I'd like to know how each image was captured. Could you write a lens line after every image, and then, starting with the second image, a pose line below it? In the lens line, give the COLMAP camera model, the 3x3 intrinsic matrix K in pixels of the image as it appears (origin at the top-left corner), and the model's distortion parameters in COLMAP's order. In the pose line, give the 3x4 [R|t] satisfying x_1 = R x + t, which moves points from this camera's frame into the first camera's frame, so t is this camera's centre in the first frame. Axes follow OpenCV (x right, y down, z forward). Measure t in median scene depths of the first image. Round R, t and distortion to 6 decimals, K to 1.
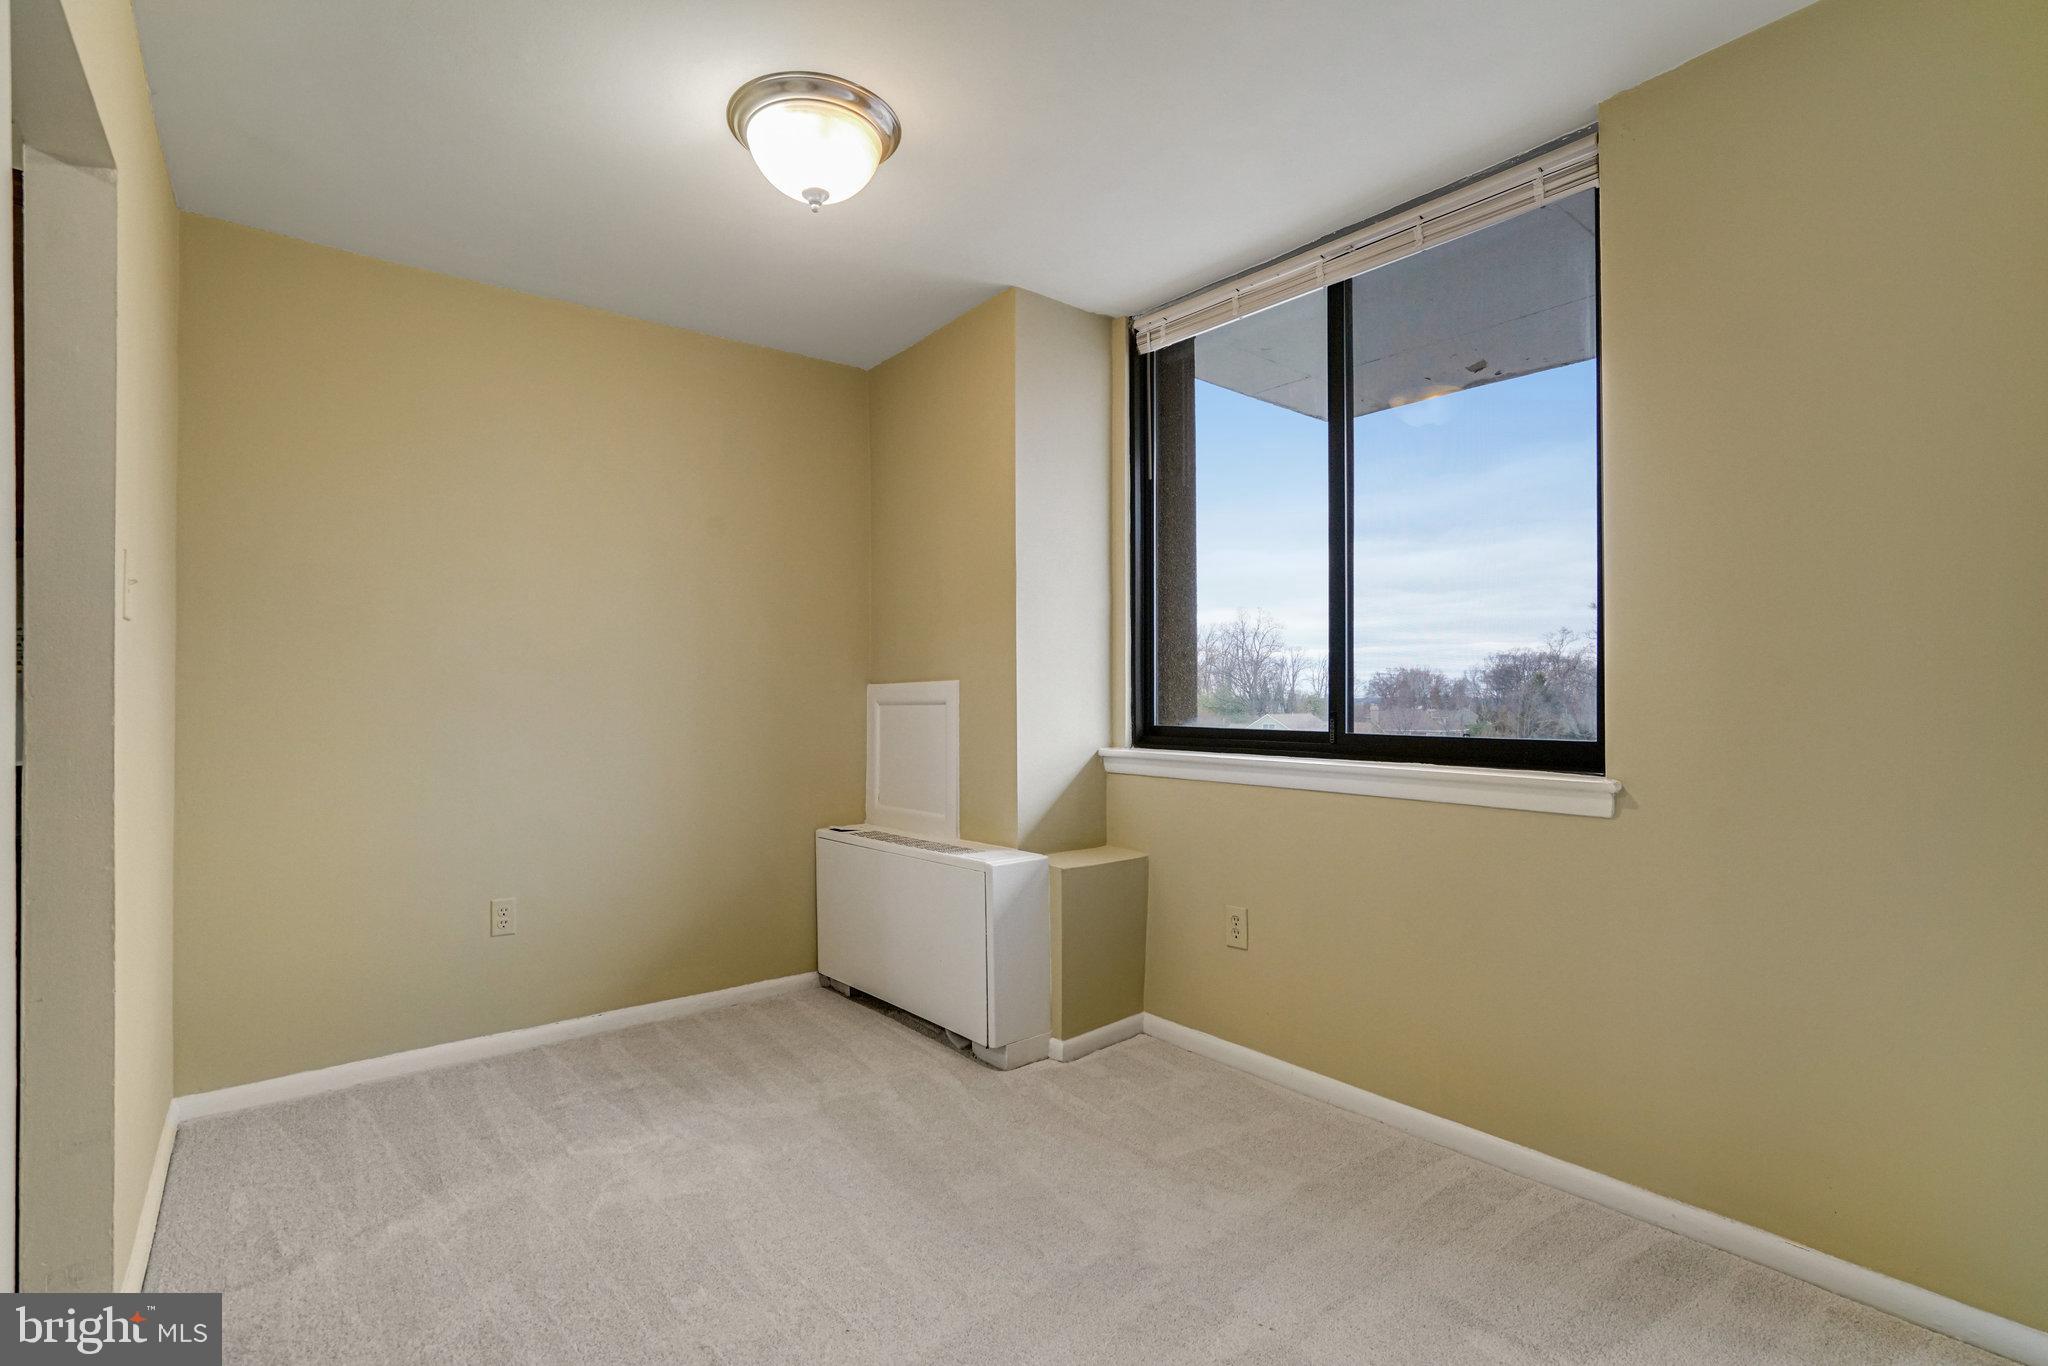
lens RADIAL K [[974.5, 0, 1006.3], [0, 974.5, 711.6], [0, 0, 1]] dist [-0.008334, 0.000131]
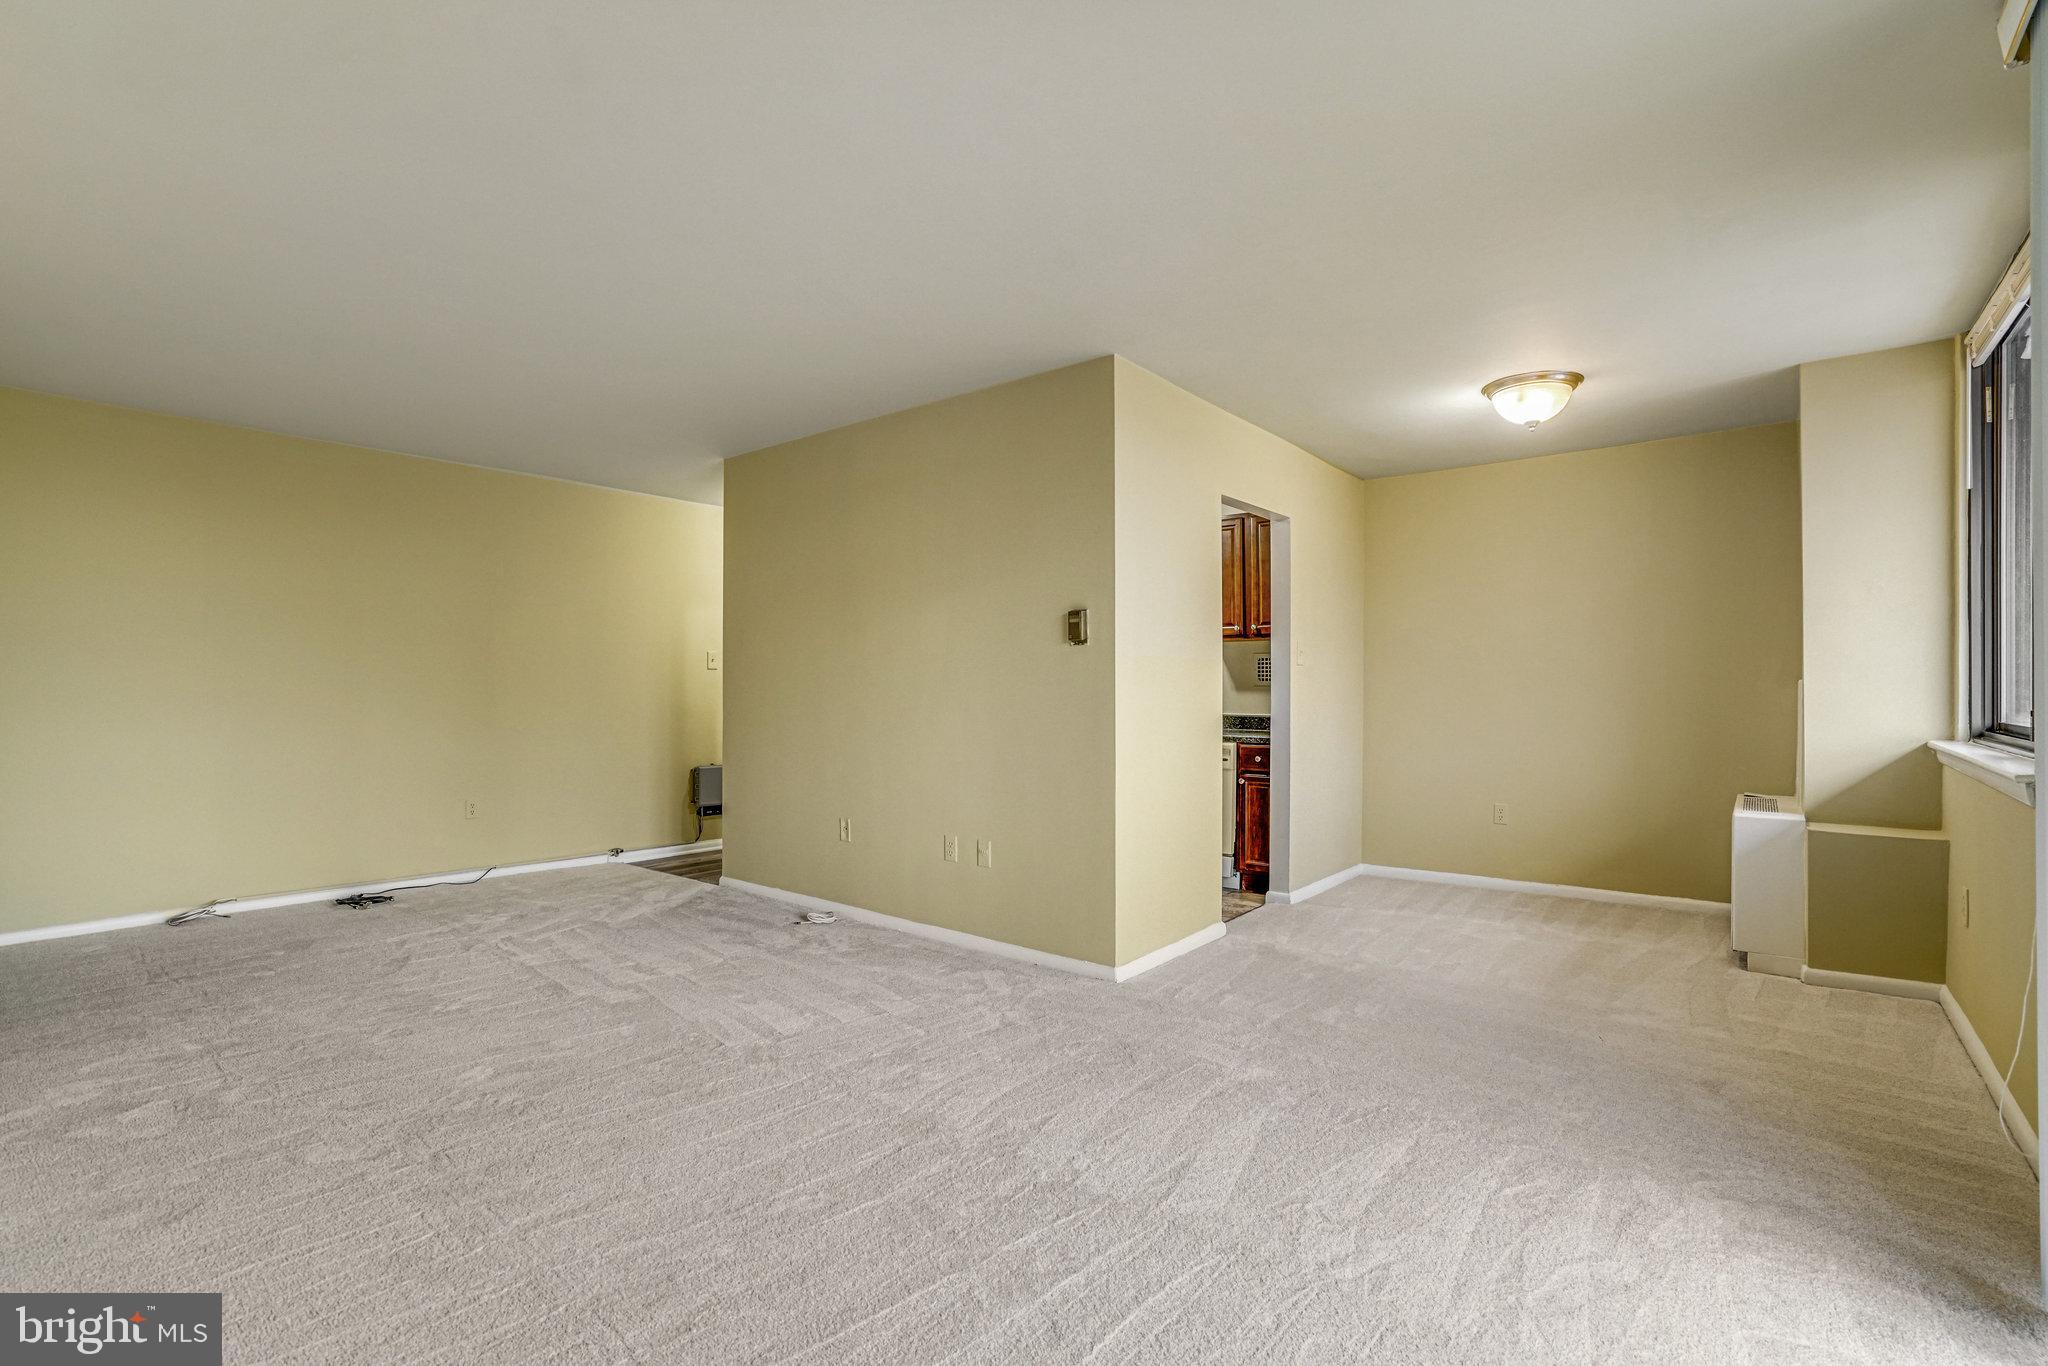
lens RADIAL K [[930.9, 0, 1044.0], [0, 930.9, 704.7], [0, 0, 1]] dist [-0.010196, 0.000574]
pose [[0.248129, 0.019362, -0.968533, 0.918789], [-0.015739, 0.999749, 0.015954, -0.004830], [0.968599, 0.011285, 0.248371, -0.242822]]
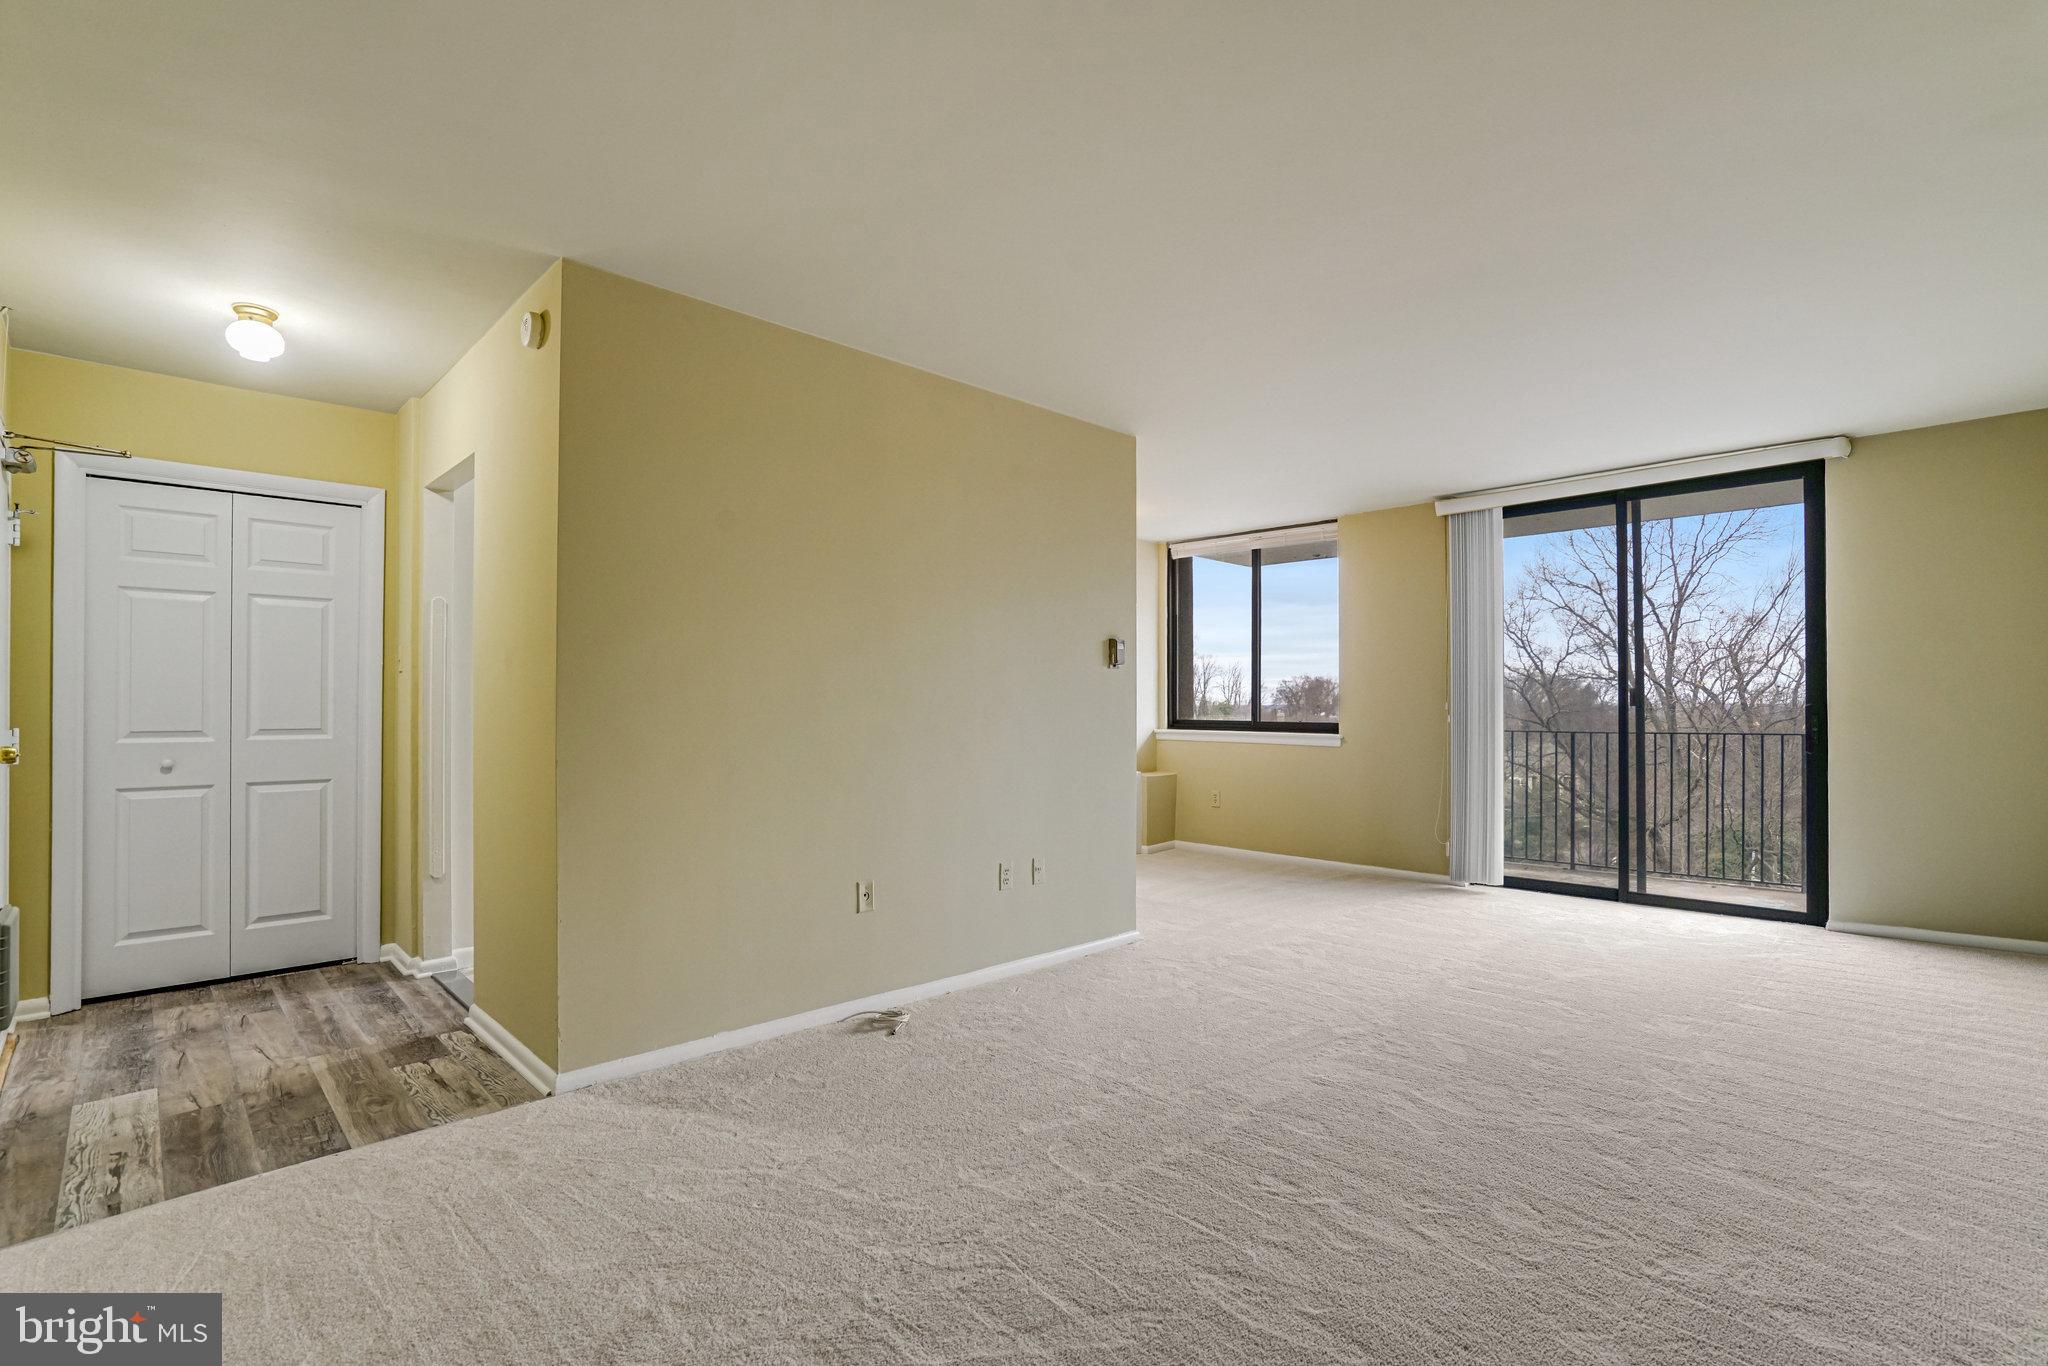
lens RADIAL K [[930.9, 0, 1044.0], [0, 930.9, 704.7], [0, 0, 1]] dist [-0.010196, 0.000574]
pose [[0.993616, 0.005595, 0.112680, -0.443147], [-0.004162, 0.999908, -0.012944, 0.010229], [-0.112742, 0.012392, 0.993547, -1.245529]]
